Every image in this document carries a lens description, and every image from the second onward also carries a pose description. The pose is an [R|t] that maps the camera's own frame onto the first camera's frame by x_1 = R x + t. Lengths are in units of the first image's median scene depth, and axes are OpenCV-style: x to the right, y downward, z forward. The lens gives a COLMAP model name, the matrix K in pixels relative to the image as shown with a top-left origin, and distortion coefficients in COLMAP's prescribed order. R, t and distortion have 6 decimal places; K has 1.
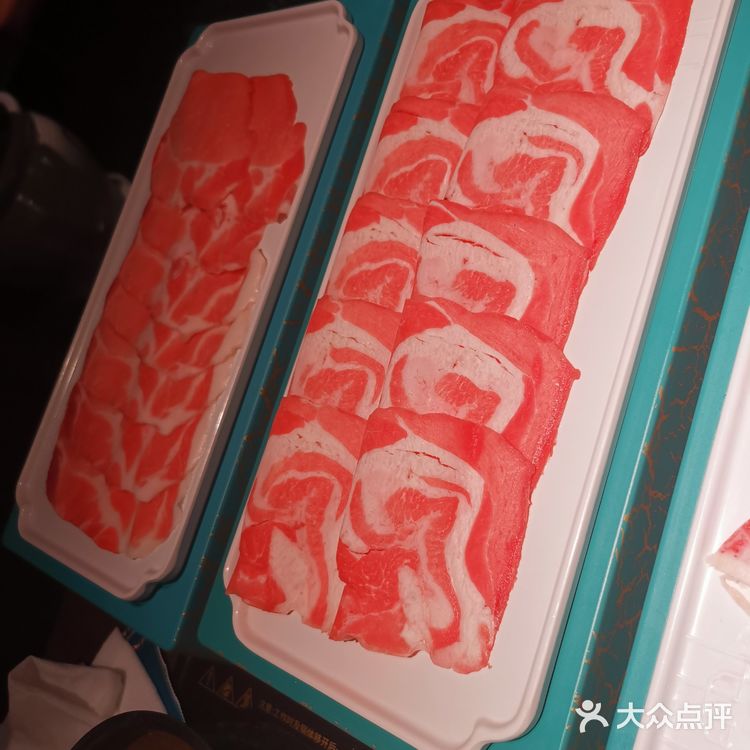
lens RADIAL K [[750.7, 0, 375.0], [0, 750.7, 375.0], [0, 0, 1]] dist [0.007355, -0.036489]
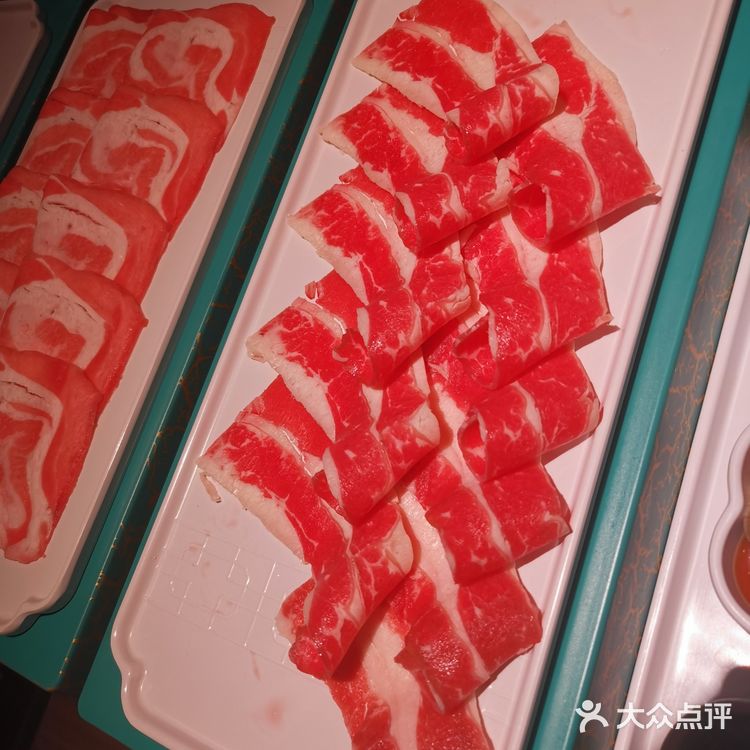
lens RADIAL K [[750.7, 0, 375.0], [0, 750.7, 375.0], [0, 0, 1]] dist [0.007355, -0.036489]
pose [[0.983957, 0.048982, 0.171551, 0.395162], [-0.045980, 0.998712, -0.021432, 0.085347], [-0.172379, 0.013200, 0.984942, -0.248204]]
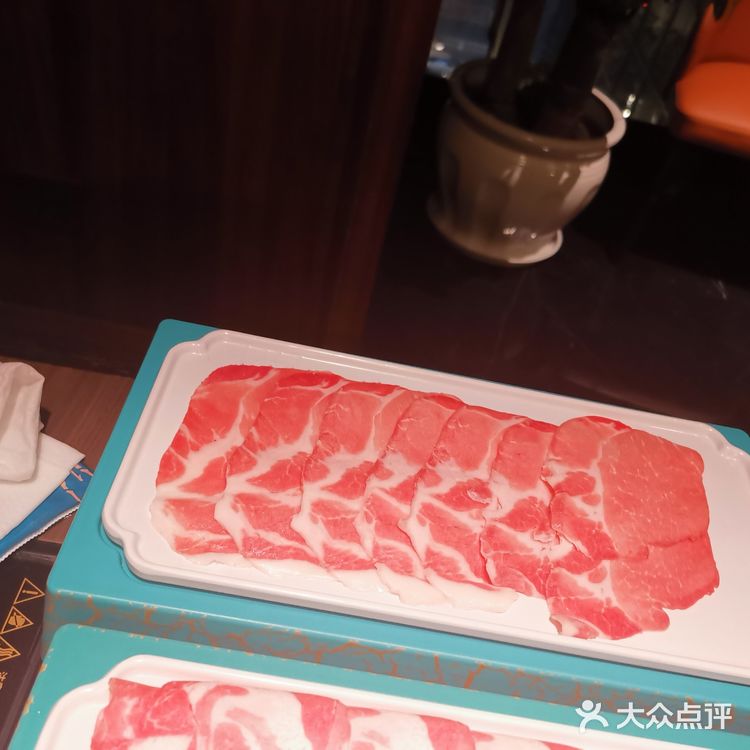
lens RADIAL K [[750.7, 0, 375.0], [0, 750.7, 375.0], [0, 0, 1]] dist [0.007355, -0.036489]
pose [[0.128118, 0.981489, -0.142358, -0.373806], [-0.991170, 0.131660, 0.015708, -0.065205], [0.034160, 0.139088, 0.989691, 0.118934]]
